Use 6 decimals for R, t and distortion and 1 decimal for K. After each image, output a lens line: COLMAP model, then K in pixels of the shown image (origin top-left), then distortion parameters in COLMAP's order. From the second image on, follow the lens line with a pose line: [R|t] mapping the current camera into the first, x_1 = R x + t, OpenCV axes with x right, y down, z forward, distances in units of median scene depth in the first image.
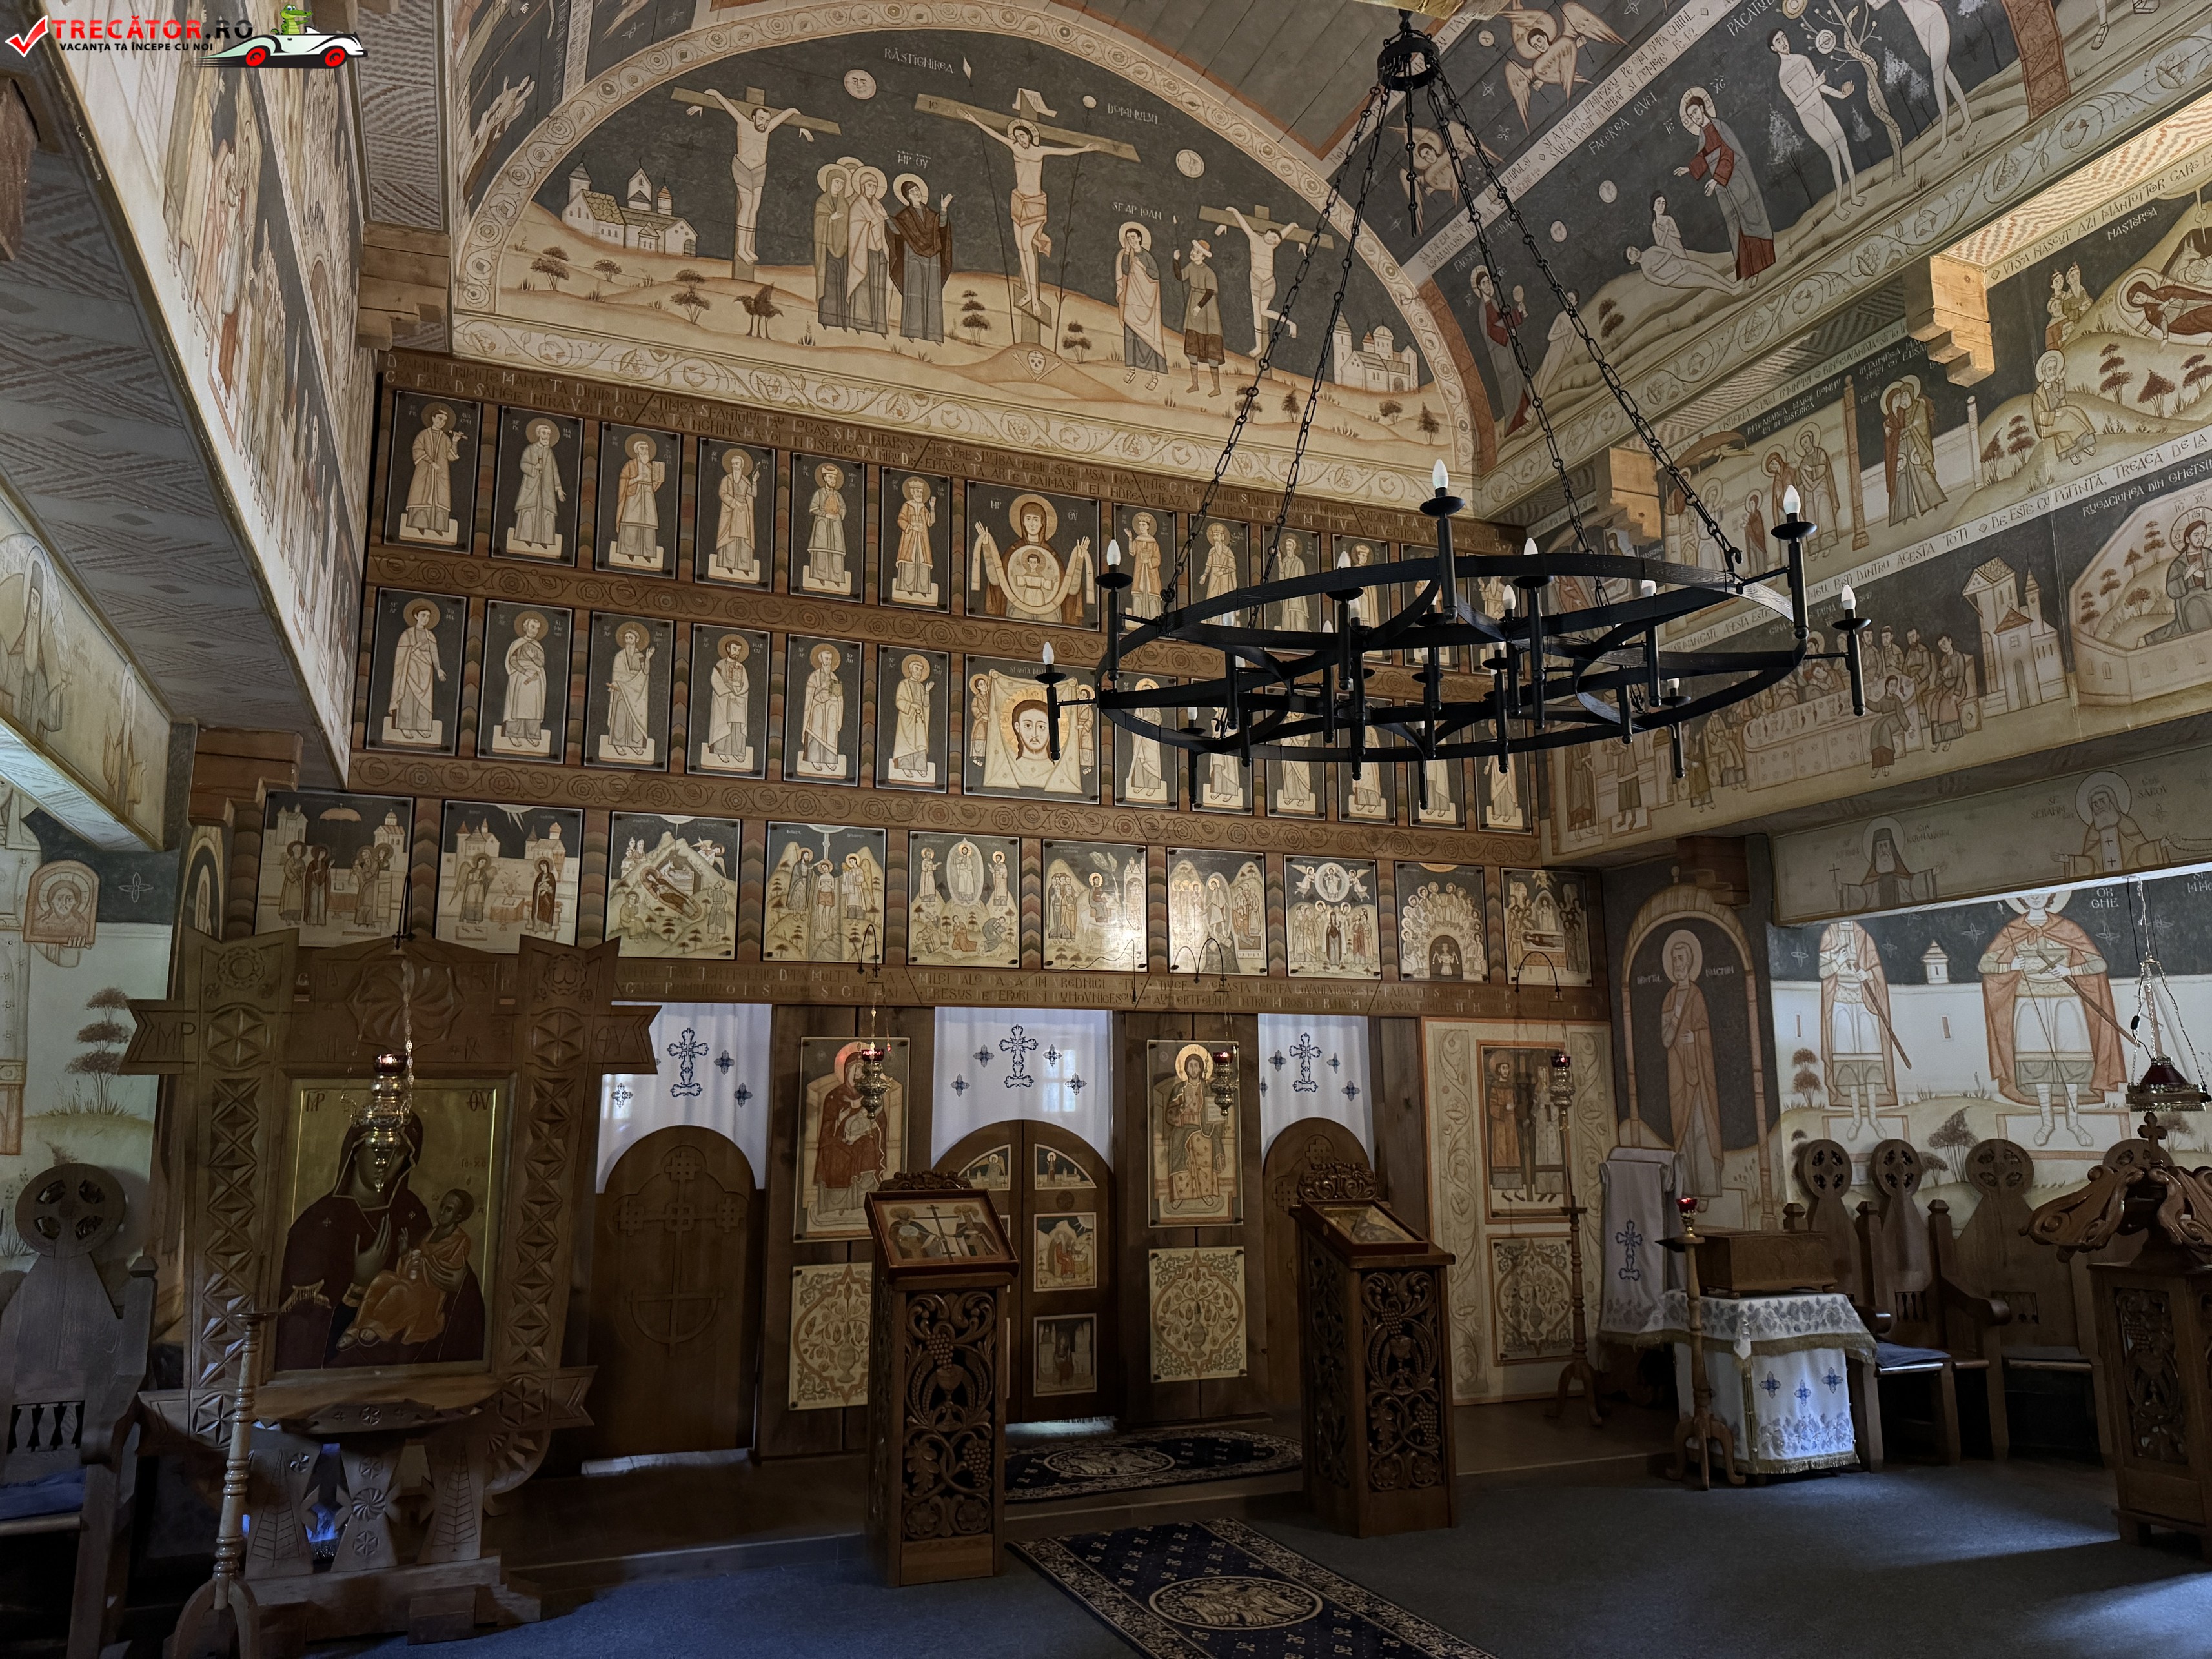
lens RADIAL K [[1559.1, 0, 1116.0], [0, 1559.1, 827.8], [0, 0, 1]] dist [0.056842, -0.072397]
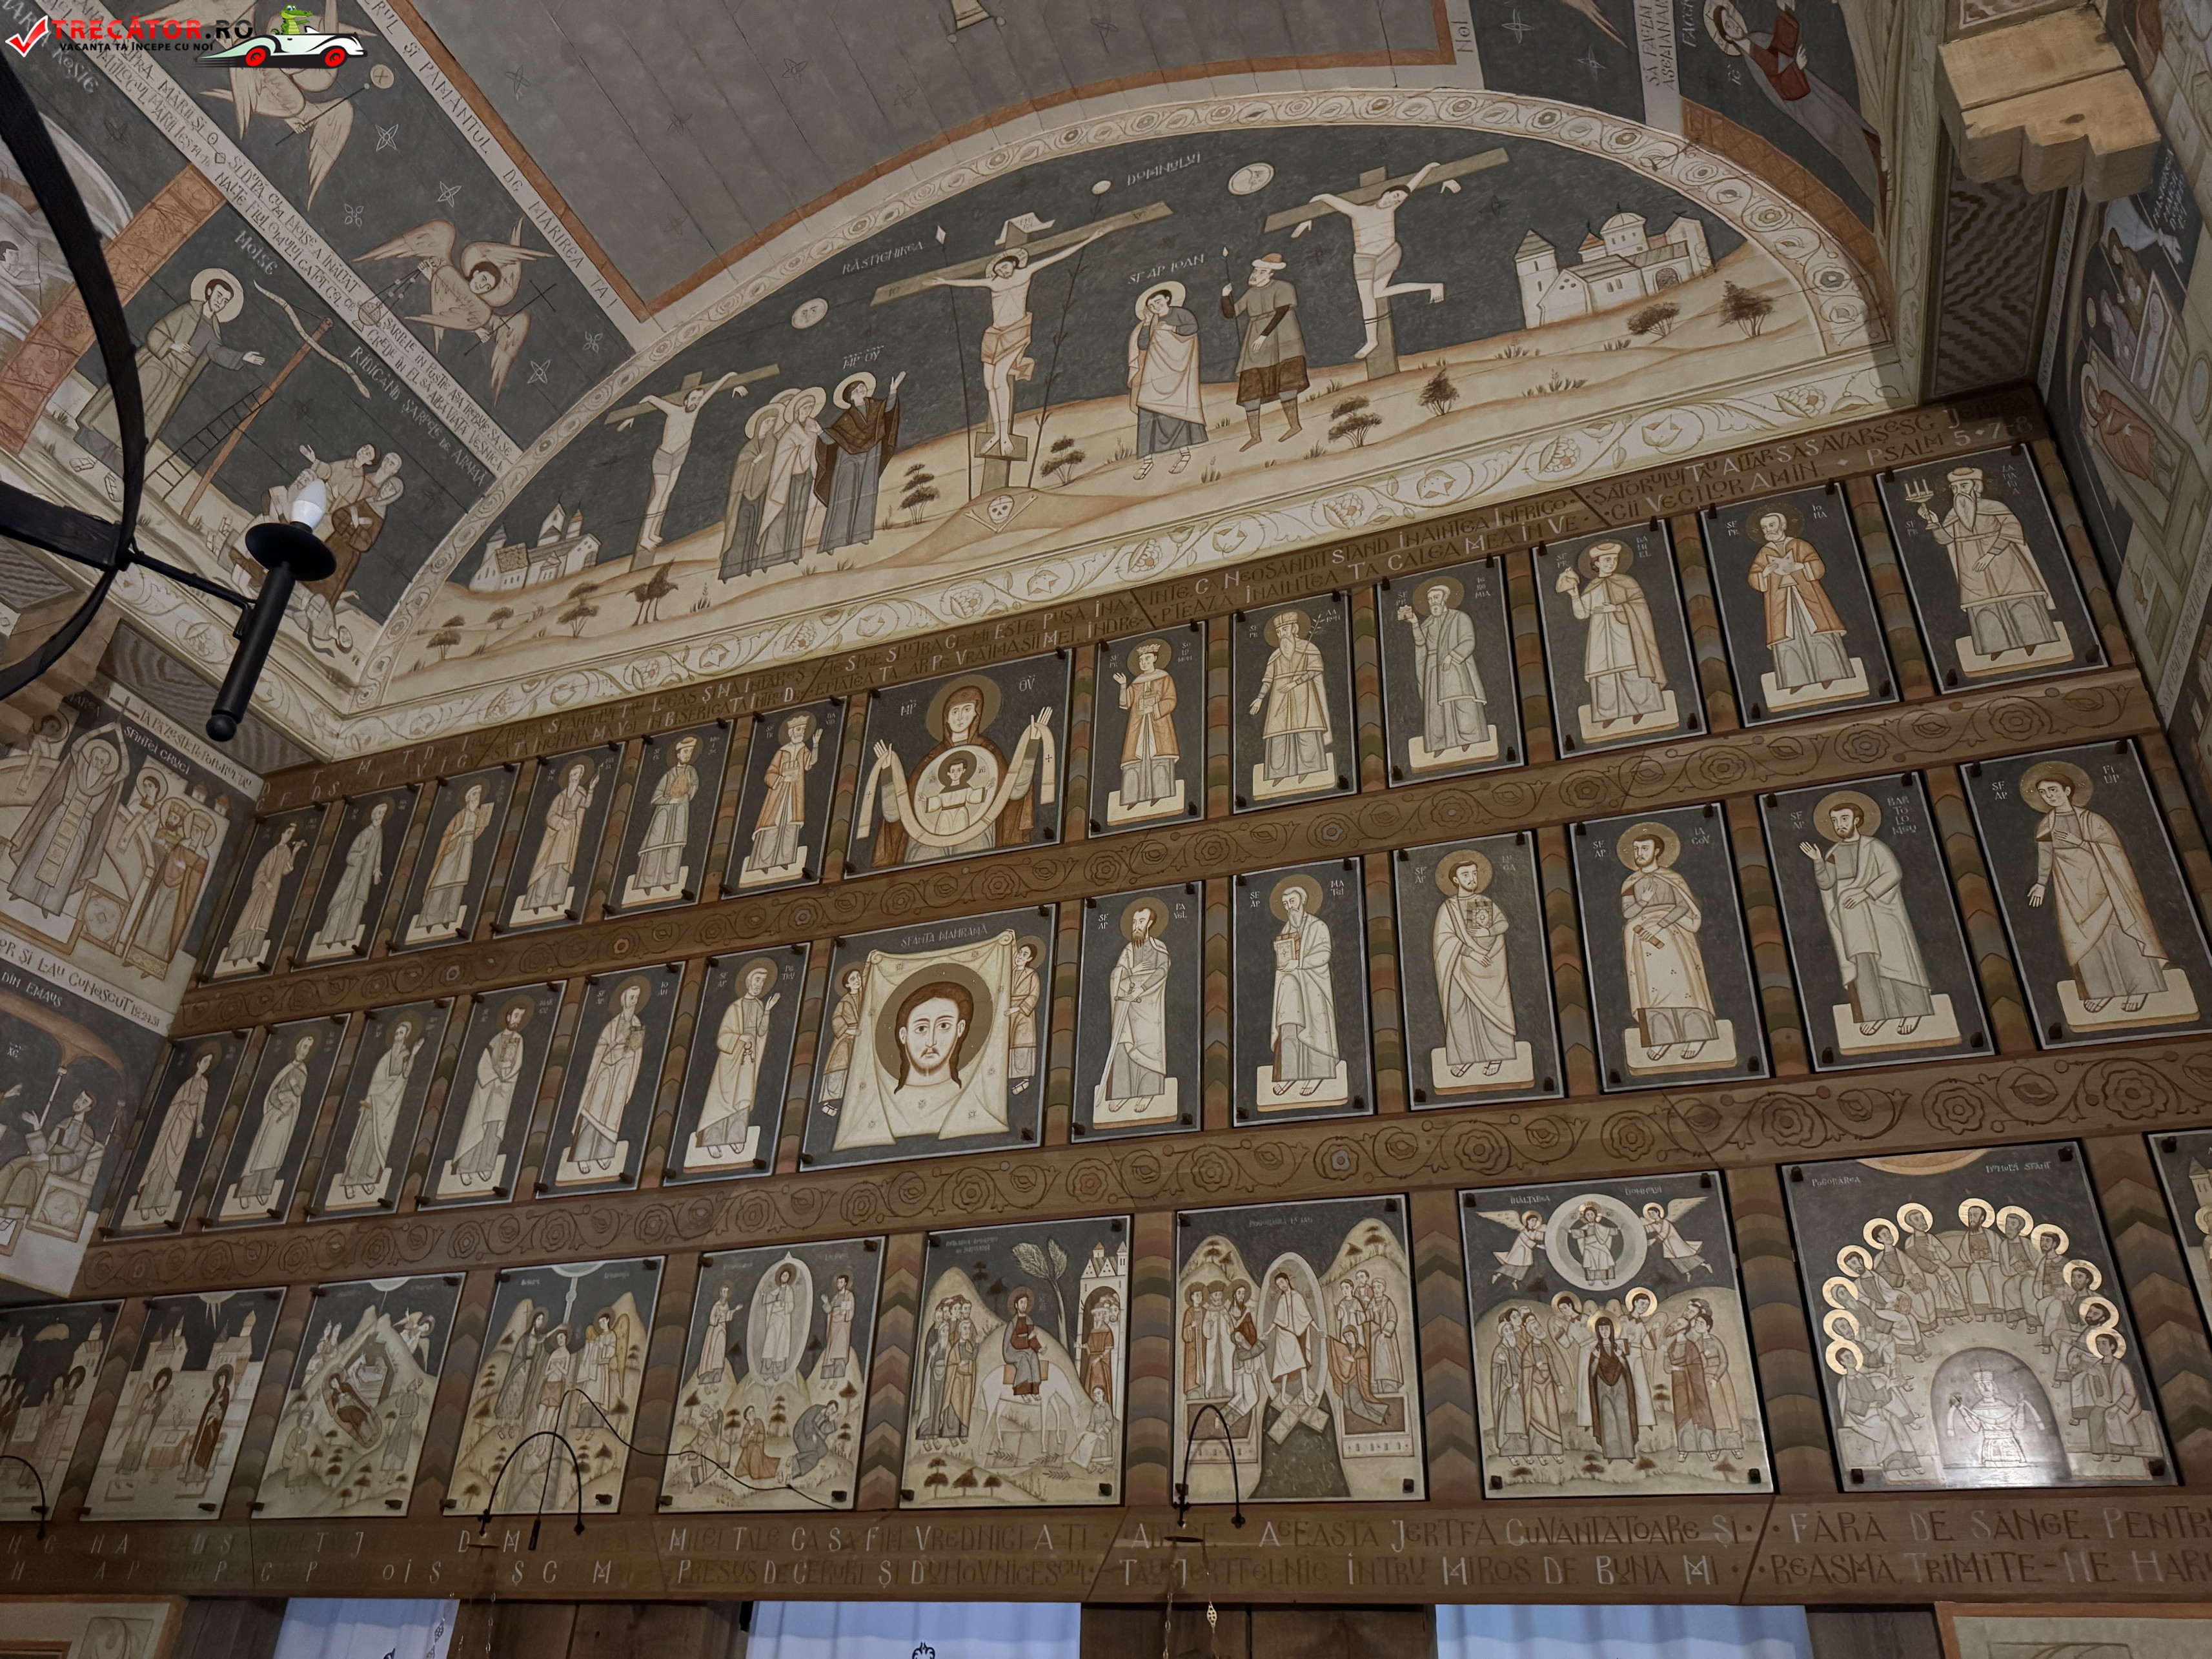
lens RADIAL K [[1559.1, 0, 1088.3], [0, 1559.1, 820.0], [0, 0, 1]] dist [0.056842, -0.072397]
pose [[0.729490, -0.330879, -0.598634, 0.353936], [0.079462, 0.910278, -0.406300, 0.099327], [0.679360, 0.248824, 0.690331, 0.657606]]
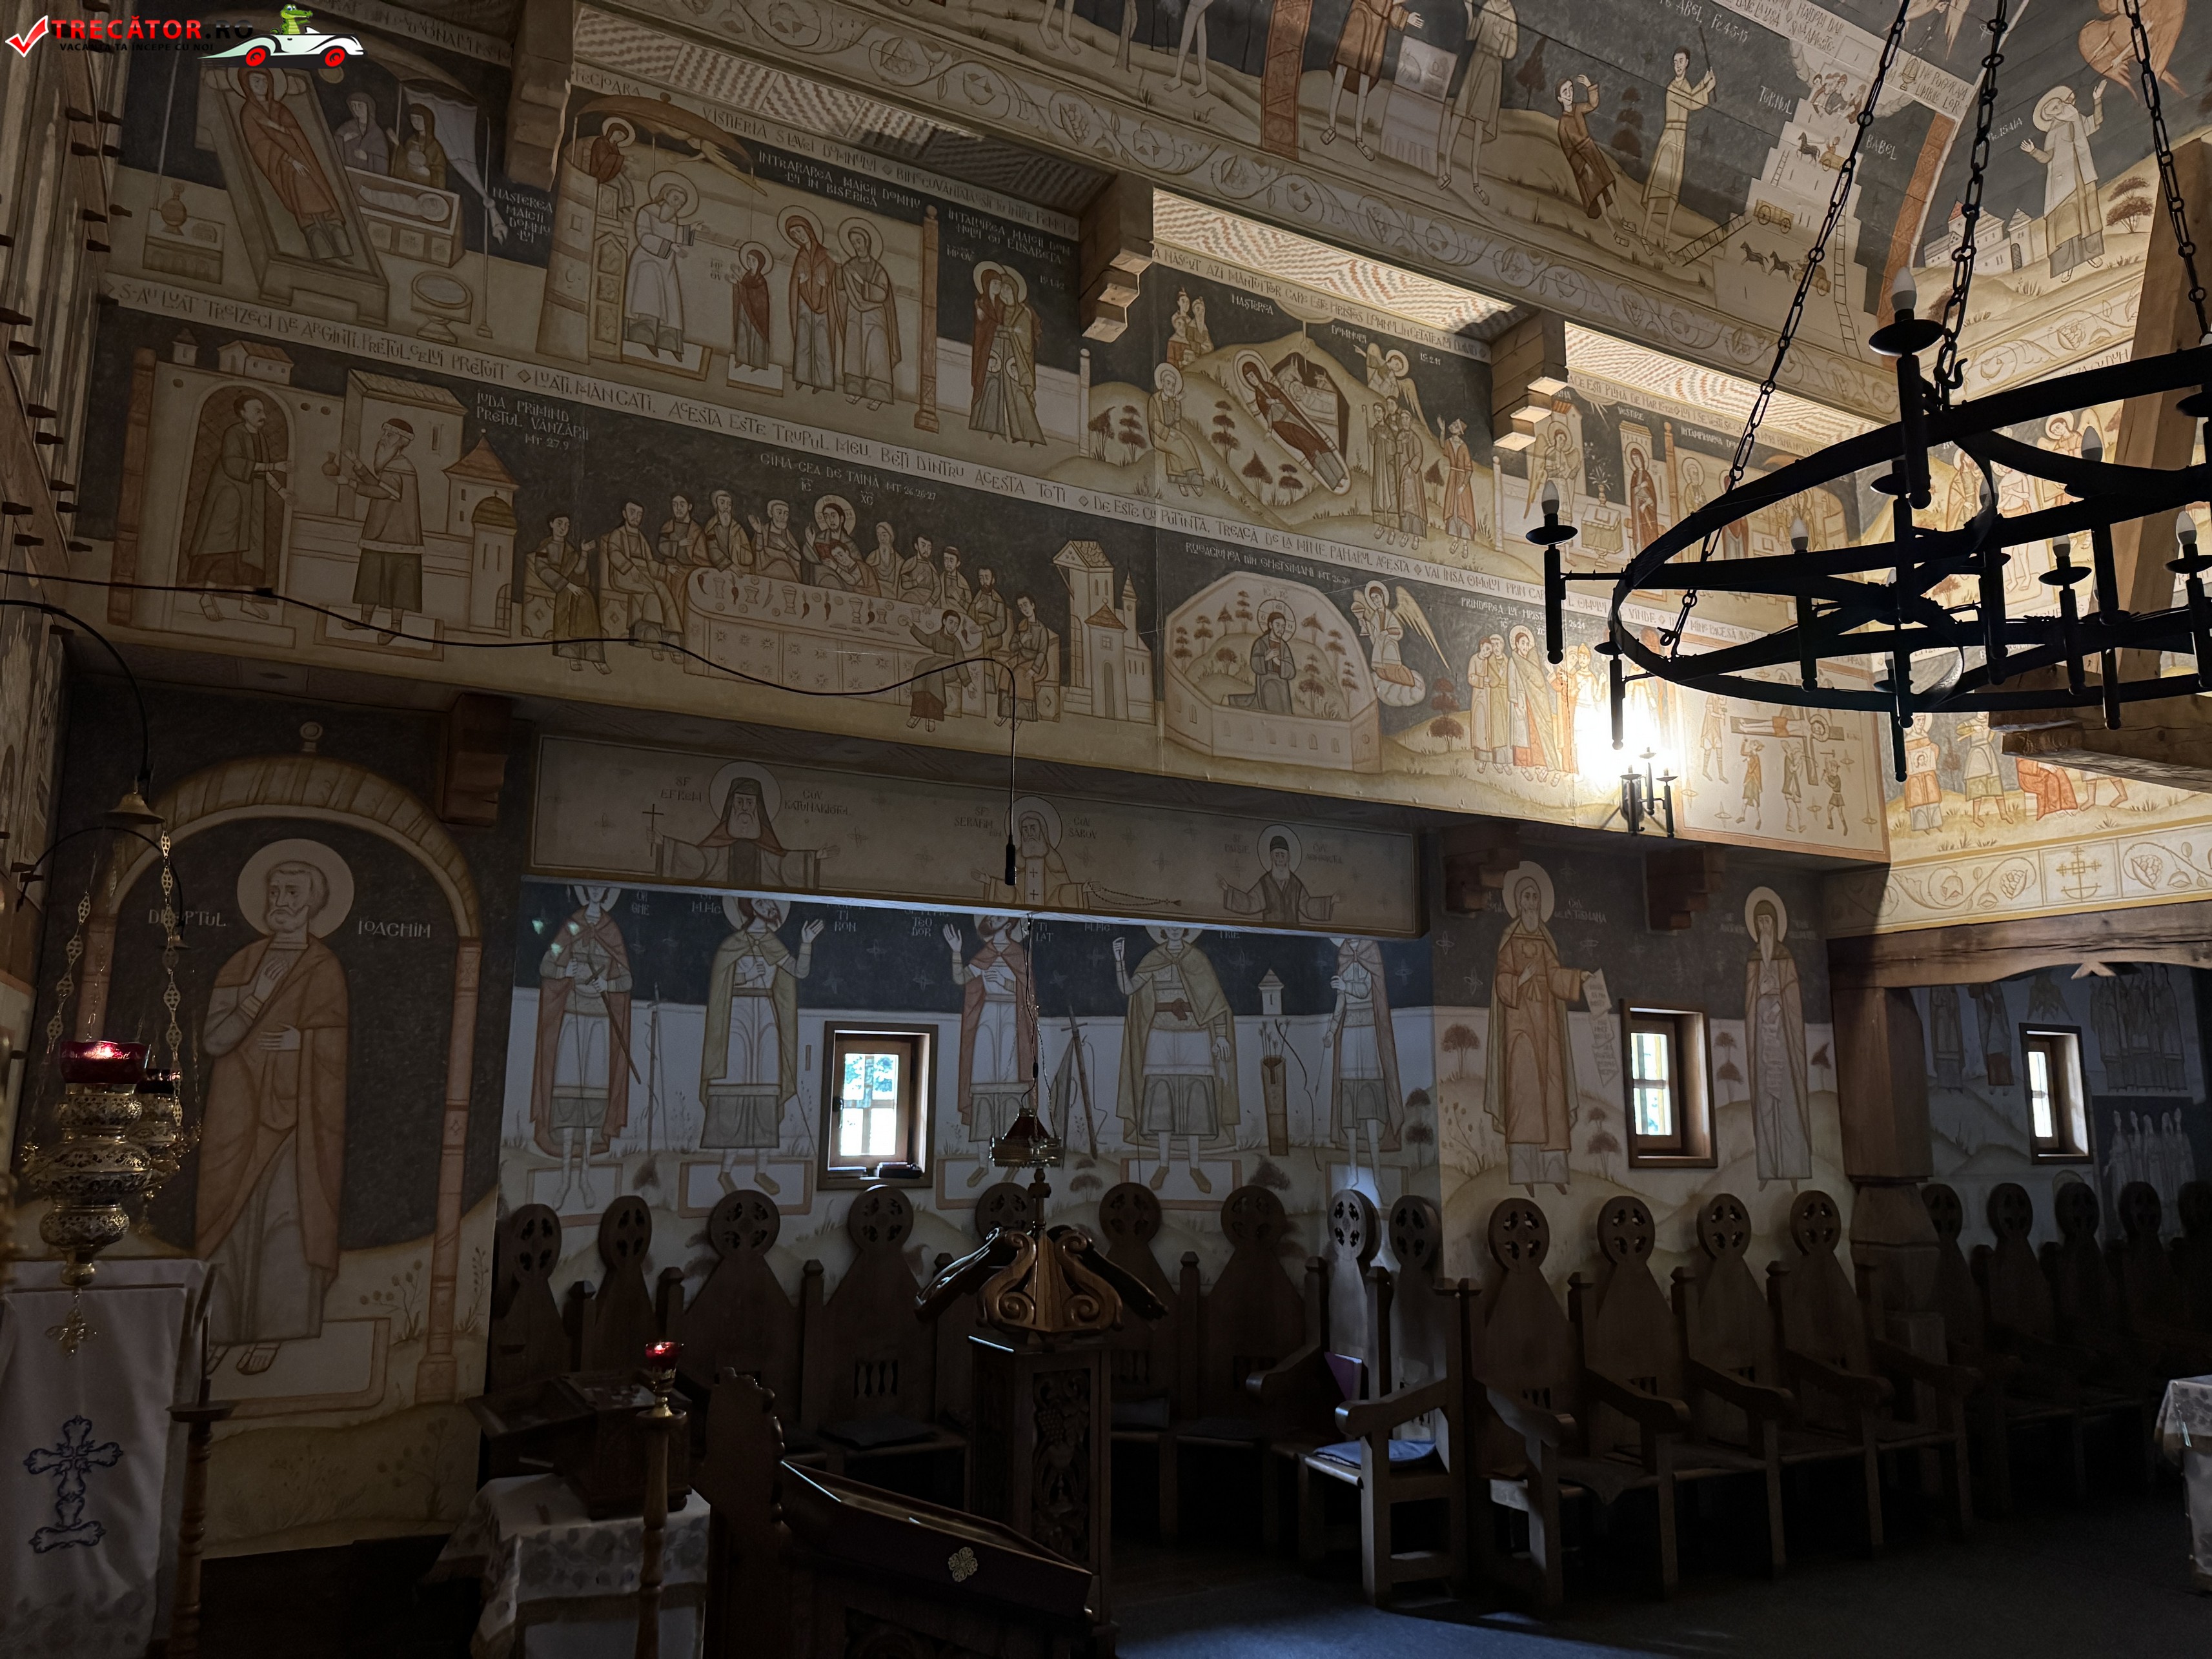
lens RADIAL K [[1559.1, 0, 1127.1], [0, 1559.1, 846.3], [0, 0, 1]] dist [0.056842, -0.072397]
pose [[-0.121291, 0.172629, 0.977491, -0.219546], [-0.185071, 0.963560, -0.193133, 0.130580], [-0.975211, -0.204331, -0.084923, 0.845676]]
